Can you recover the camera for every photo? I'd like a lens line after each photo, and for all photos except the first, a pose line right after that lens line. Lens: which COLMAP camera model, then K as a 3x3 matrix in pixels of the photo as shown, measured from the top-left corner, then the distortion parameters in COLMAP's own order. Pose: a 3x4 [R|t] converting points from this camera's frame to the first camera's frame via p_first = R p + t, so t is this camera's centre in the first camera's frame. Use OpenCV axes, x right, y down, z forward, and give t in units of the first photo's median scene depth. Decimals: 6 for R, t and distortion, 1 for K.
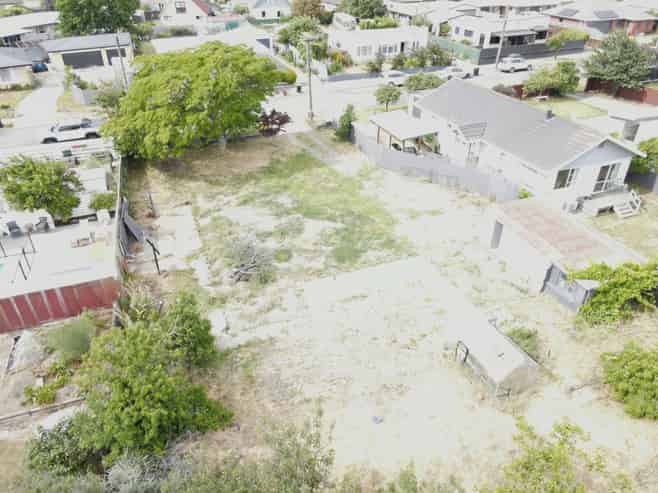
lens RADIAL K [[477.9, 0, 329.0], [0, 477.9, 246.5], [0, 0, 1]] dist [0.010437, 0.003849]
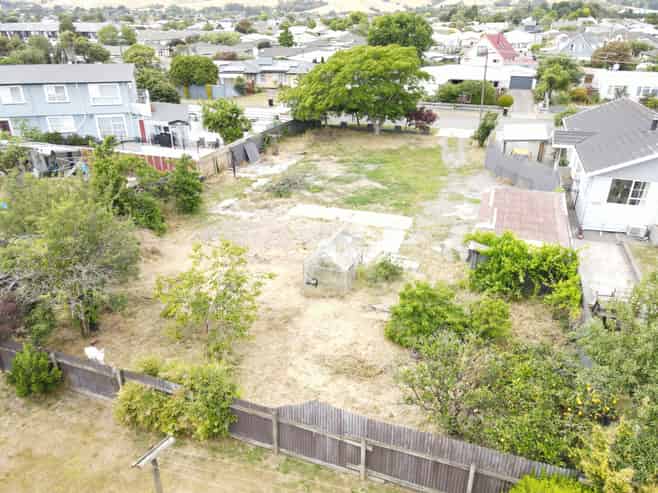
lens RADIAL K [[477.9, 0, 329.0], [0, 477.9, 246.5], [0, 0, 1]] dist [0.010437, 0.003849]
pose [[0.763312, 0.285015, -0.579759, 0.623827], [-0.350094, 0.936715, -0.000437, 0.131952], [0.542945, 0.203304, 0.814788, 0.055839]]
